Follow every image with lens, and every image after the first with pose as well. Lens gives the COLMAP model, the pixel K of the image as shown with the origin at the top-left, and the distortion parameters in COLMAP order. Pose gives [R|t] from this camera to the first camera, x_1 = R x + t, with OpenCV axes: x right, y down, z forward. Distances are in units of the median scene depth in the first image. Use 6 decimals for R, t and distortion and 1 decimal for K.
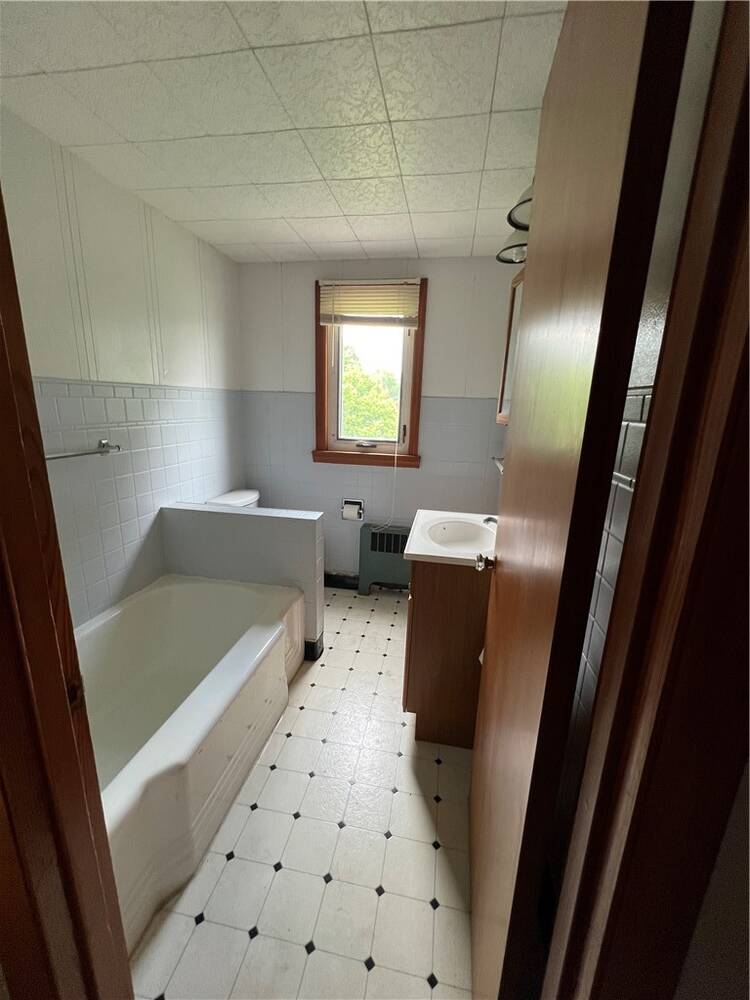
lens RADIAL K [[402.4, 0, 375.0], [0, 402.4, 500.0], [0, 0, 1]] dist [0.000035, 0.000077]
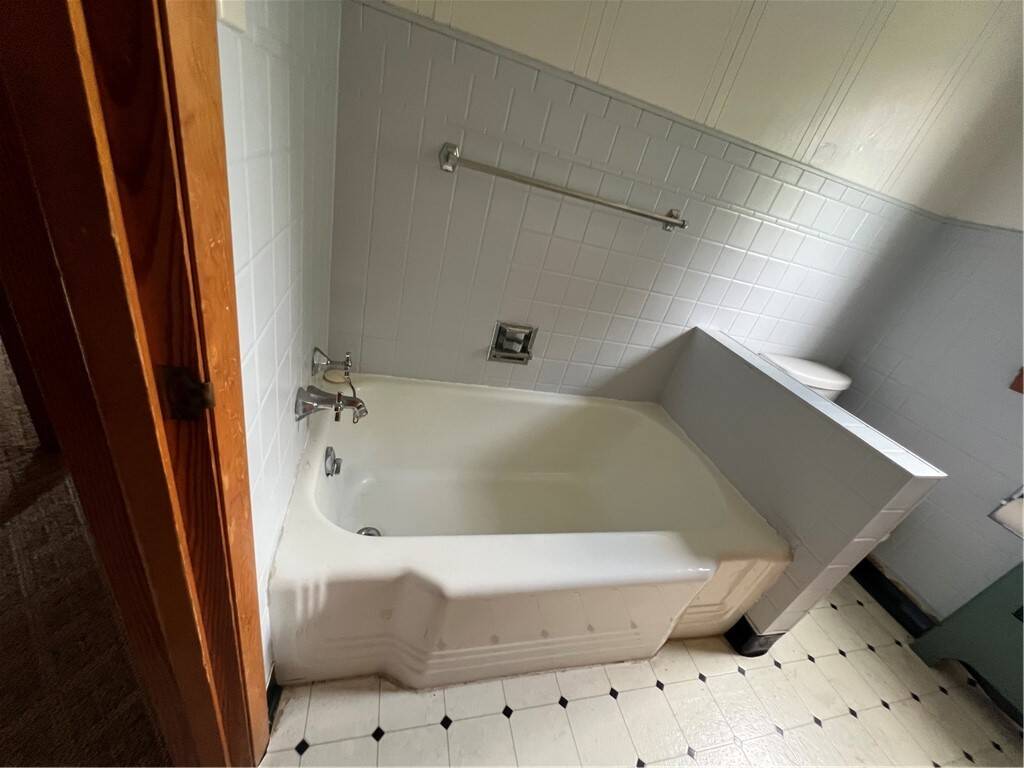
lens RADIAL K [[412.1, 0, 512.0], [0, 412.1, 384.0], [0, 0, 1]] dist [0.000035, 0.000077]
pose [[0.401622, 0.510498, -0.760323, -0.020656], [-0.443739, 0.834732, 0.326063, 0.009907], [0.801121, 0.206431, 0.561775, 0.302048]]
